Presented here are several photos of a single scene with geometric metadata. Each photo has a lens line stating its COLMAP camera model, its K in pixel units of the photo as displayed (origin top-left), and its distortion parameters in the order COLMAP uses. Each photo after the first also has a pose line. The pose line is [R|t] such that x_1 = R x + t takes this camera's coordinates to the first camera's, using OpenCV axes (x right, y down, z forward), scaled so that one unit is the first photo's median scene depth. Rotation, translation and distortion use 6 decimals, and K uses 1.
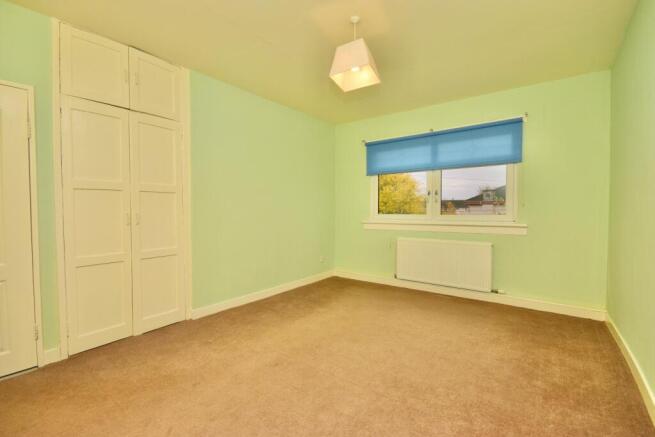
lens RADIAL K [[286.6, 0, 326.7], [0, 286.6, 215.8], [0, 0, 1]] dist [0.001051, -0.007715]
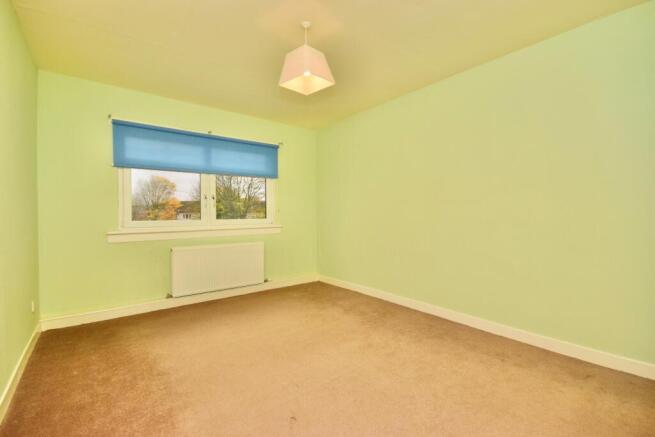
lens RADIAL K [[286.6, 0, 326.7], [0, 286.6, 215.8], [0, 0, 1]] dist [0.001051, -0.007715]
pose [[0.259963, -0.008144, 0.965584, -0.460583], [0.025549, 0.999672, 0.001553, -0.008527], [-0.965280, 0.024266, 0.260086, 0.367315]]
